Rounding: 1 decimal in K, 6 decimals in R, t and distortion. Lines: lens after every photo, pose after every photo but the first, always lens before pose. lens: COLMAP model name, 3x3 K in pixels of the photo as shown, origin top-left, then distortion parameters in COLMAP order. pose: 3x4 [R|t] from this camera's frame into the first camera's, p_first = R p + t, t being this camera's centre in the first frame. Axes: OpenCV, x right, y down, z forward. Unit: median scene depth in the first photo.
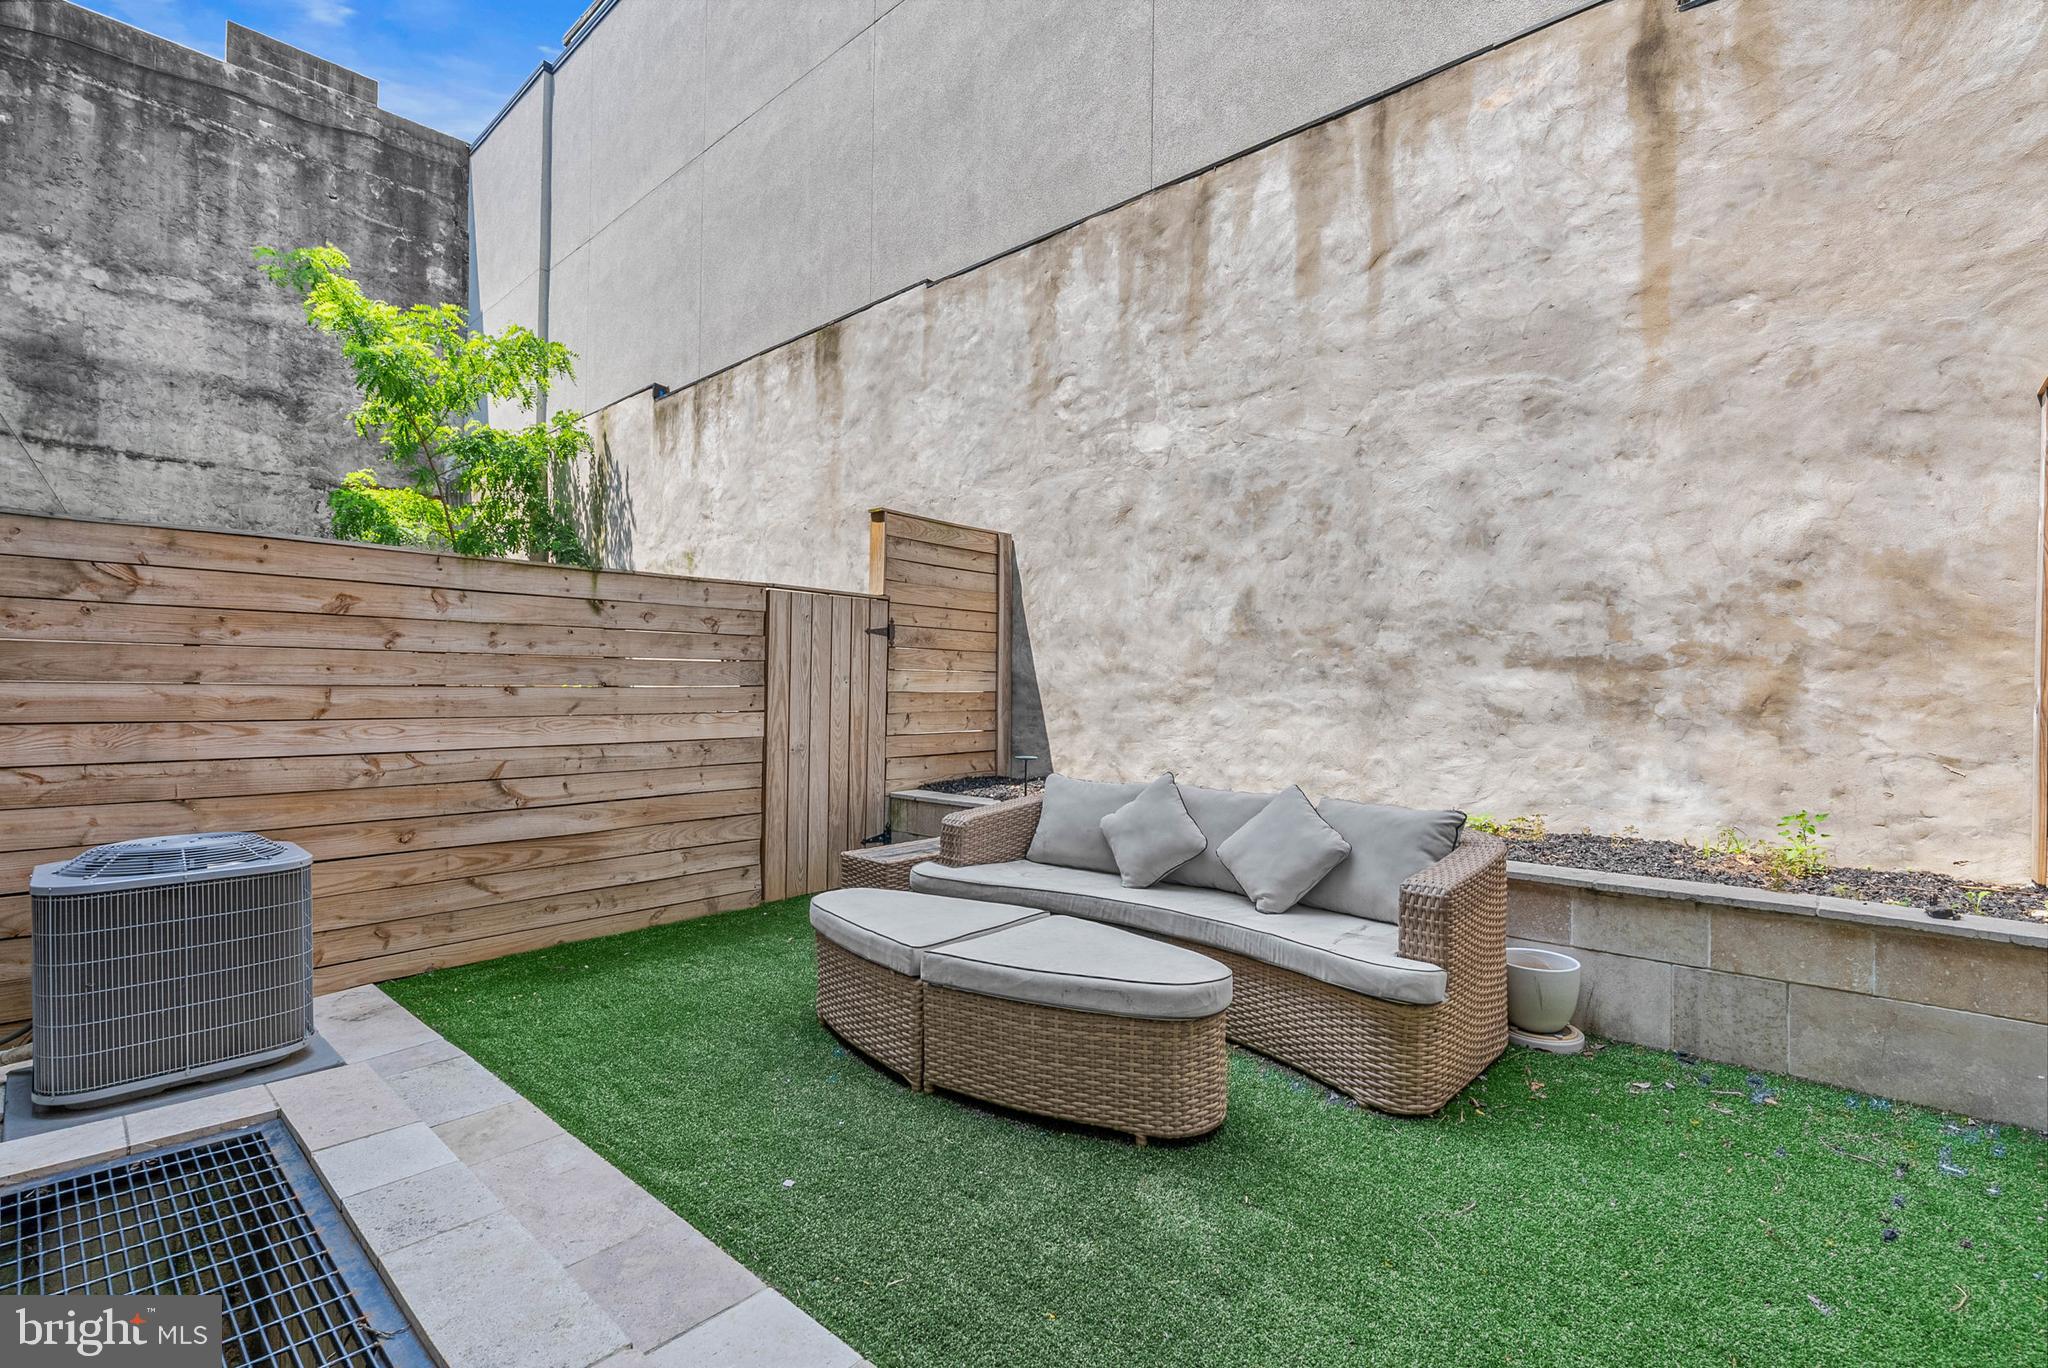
lens RADIAL K [[932.8, 0, 1019.2], [0, 932.8, 694.3], [0, 0, 1]] dist [-0.010399, 0.002143]
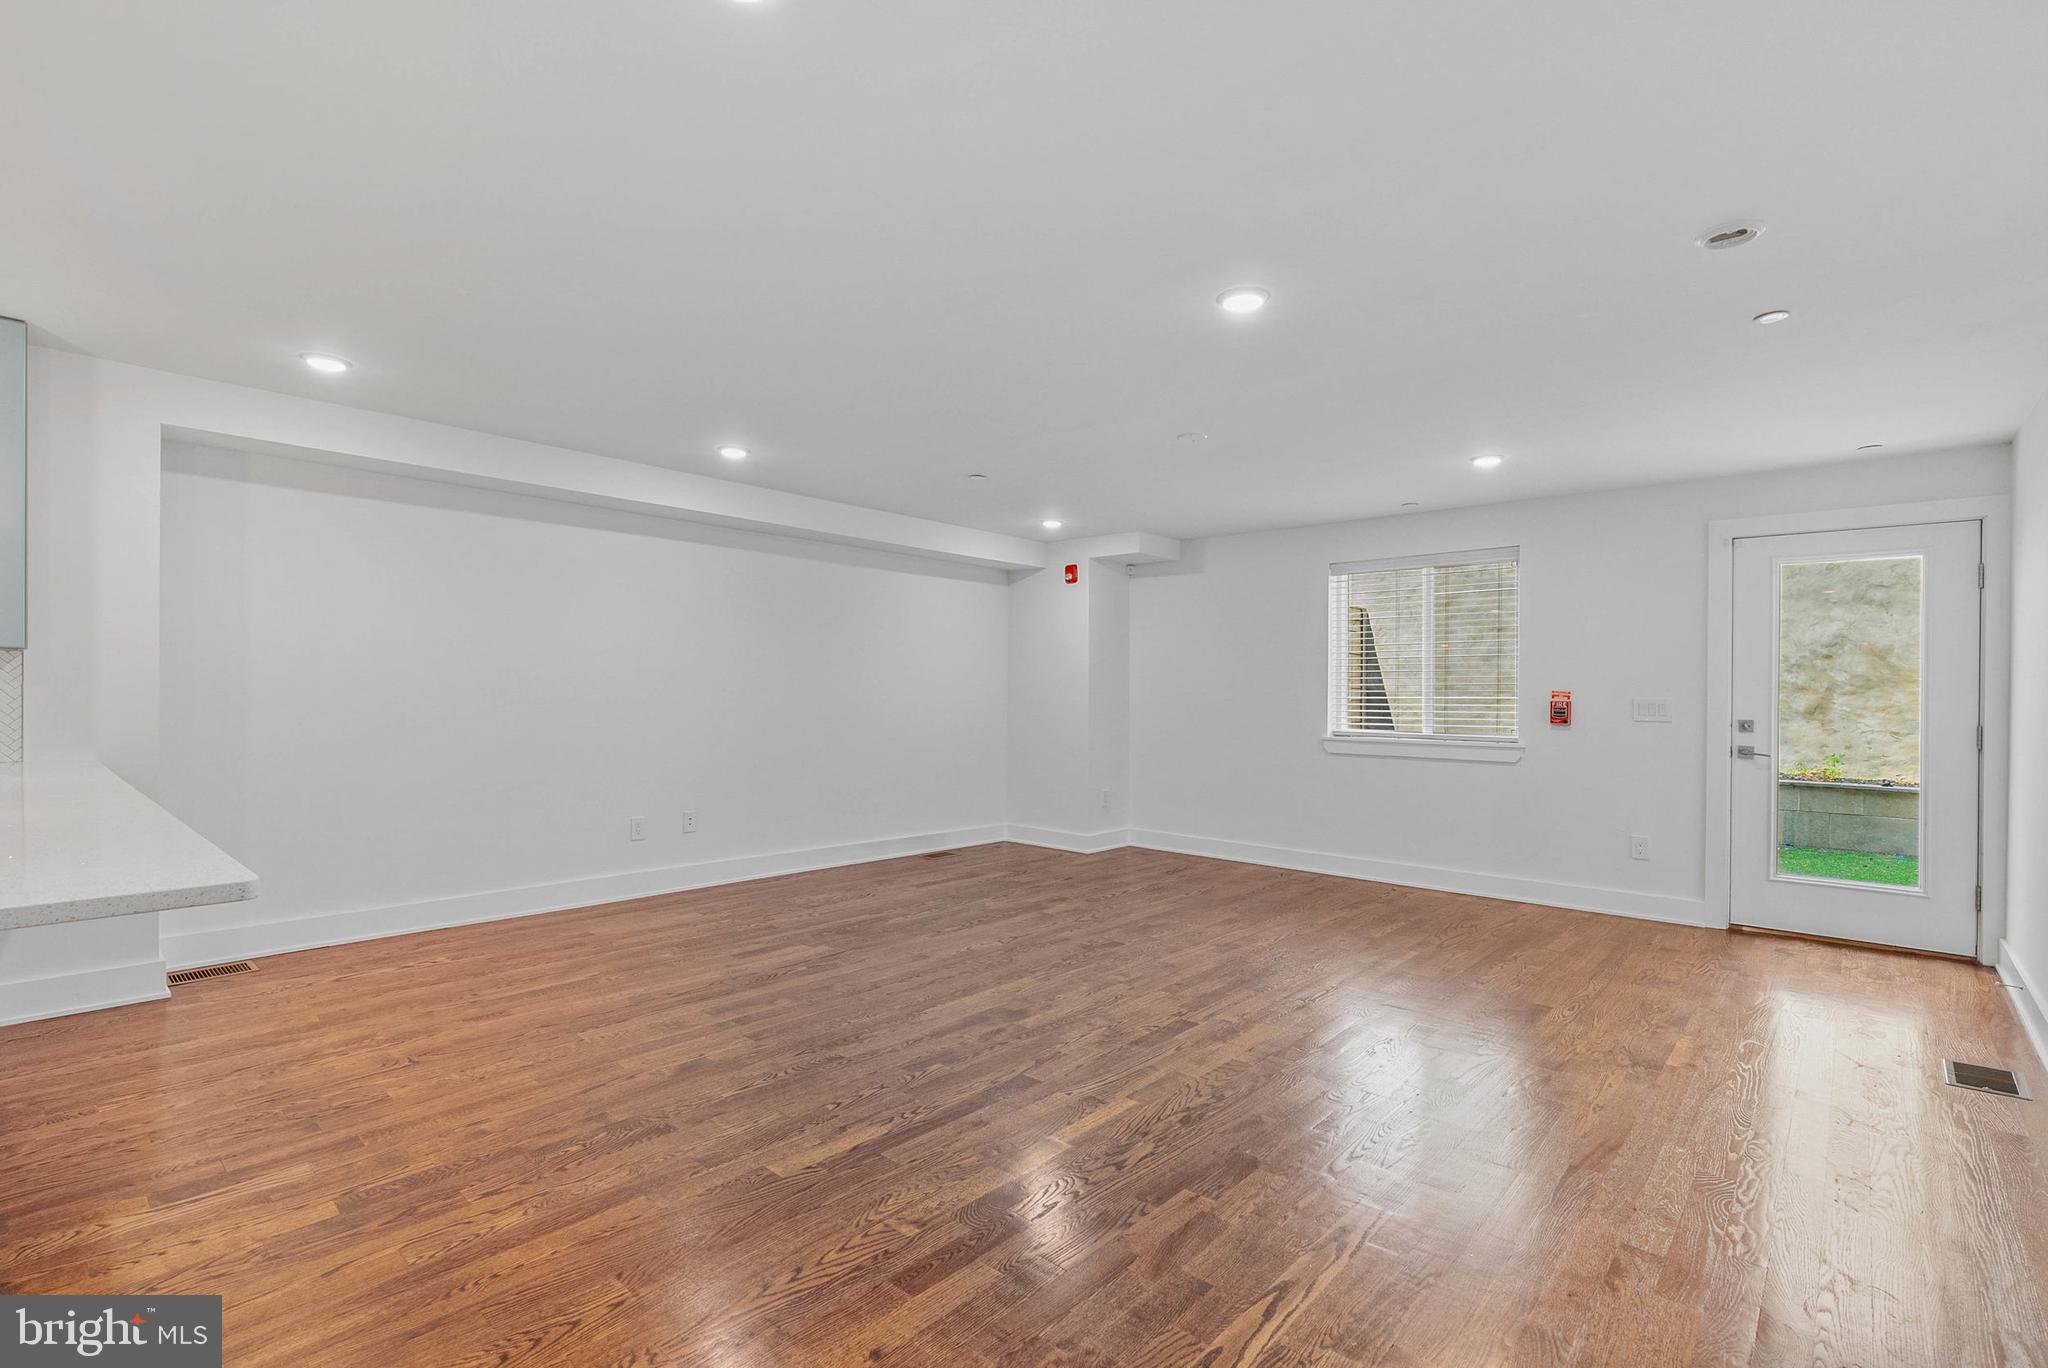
lens RADIAL K [[932.8, 0, 1020.2], [0, 932.8, 696.1], [0, 0, 1]] dist [-0.010399, 0.002143]
pose [[0.999973, 0.007273, -0.001214, -1.184911], [-0.007277, 0.999967, -0.003542, 0.000825], [0.001188, 0.003551, 0.999993, -1.319814]]
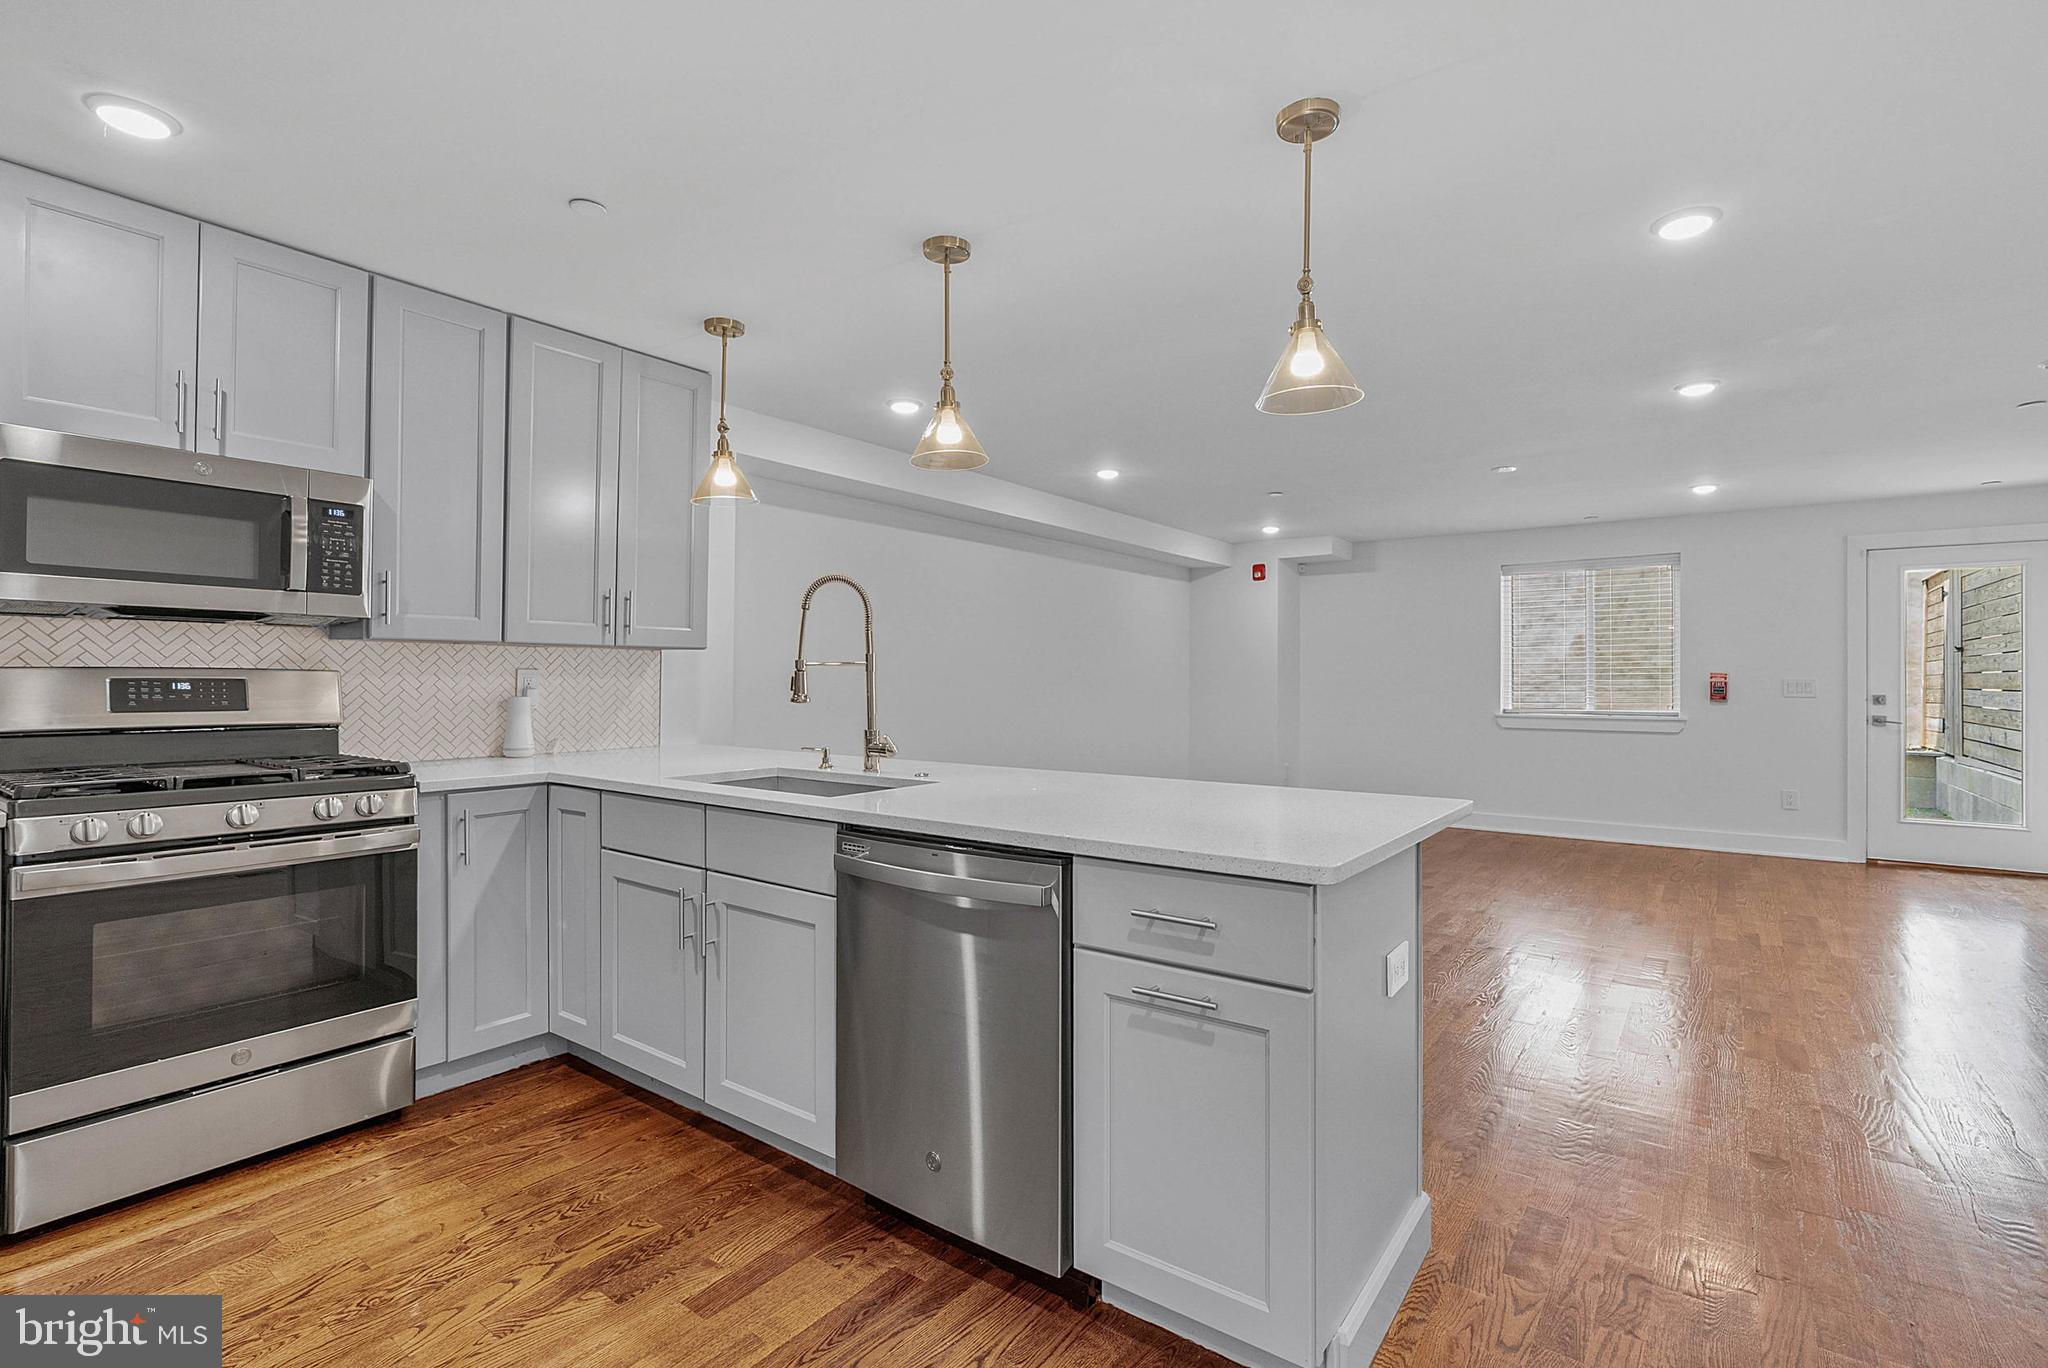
lens RADIAL K [[932.8, 0, 1036.3], [0, 932.8, 678.8], [0, 0, 1]] dist [-0.010399, 0.002143]
pose [[0.995224, -0.001763, 0.097600, -2.346130], [0.002380, 0.999978, -0.006211, -0.000248], [-0.097587, 0.006414, 0.995206, -1.645435]]
